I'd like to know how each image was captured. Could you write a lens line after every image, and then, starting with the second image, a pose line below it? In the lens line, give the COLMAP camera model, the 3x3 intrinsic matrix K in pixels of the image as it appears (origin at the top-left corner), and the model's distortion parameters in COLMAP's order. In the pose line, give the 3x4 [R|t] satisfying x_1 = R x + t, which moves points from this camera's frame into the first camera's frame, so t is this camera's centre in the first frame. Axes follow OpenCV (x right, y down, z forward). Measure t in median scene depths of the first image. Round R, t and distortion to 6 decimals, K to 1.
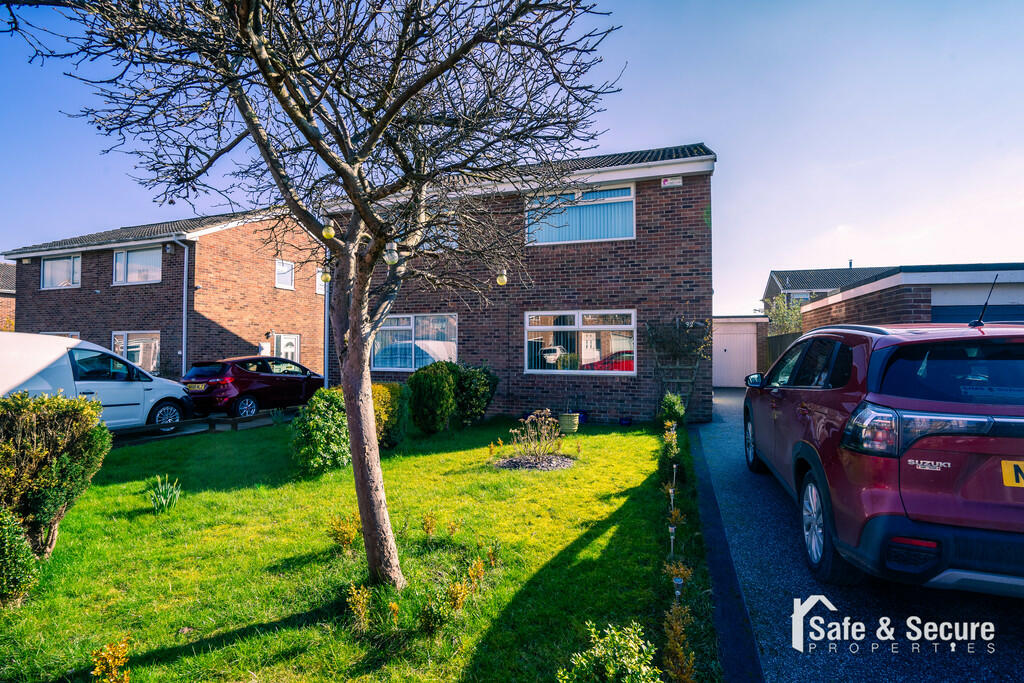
lens RADIAL K [[460.2, 0, 512.5], [0, 460.2, 343.8], [0, 0, 1]] dist [-0.013191, 0.001703]
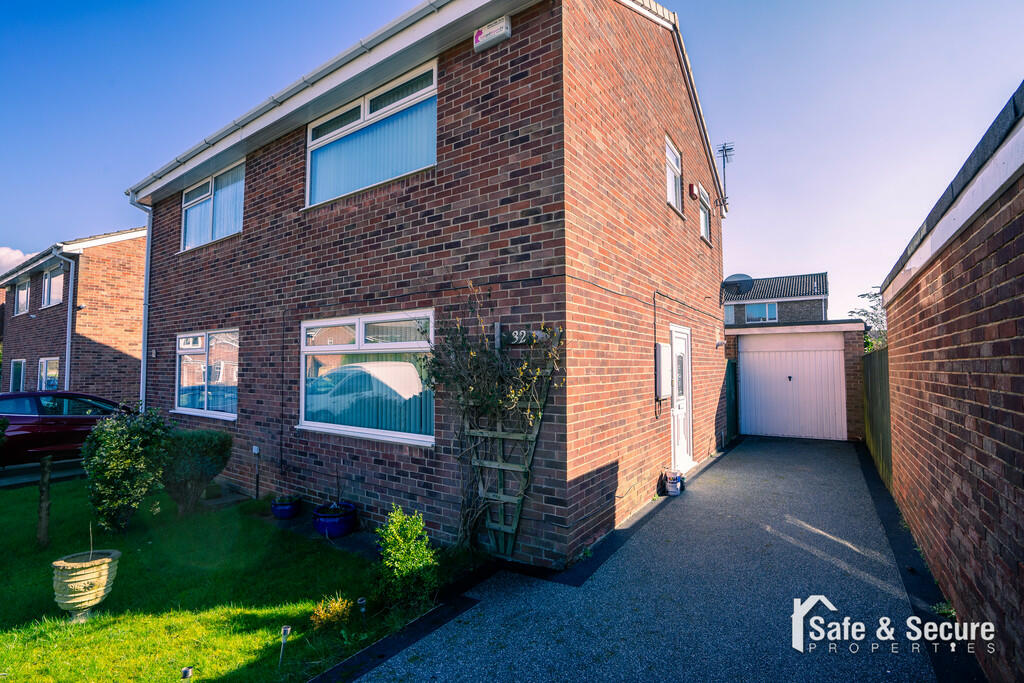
lens RADIAL K [[460.2, 0, 511.2], [0, 460.2, 342.0], [0, 0, 1]] dist [-0.013191, 0.001703]
pose [[0.965286, -0.018913, -0.260509, 0.466812], [0.007368, 0.998950, -0.045225, -0.016645], [0.261090, 0.041735, 0.964412, 0.550457]]
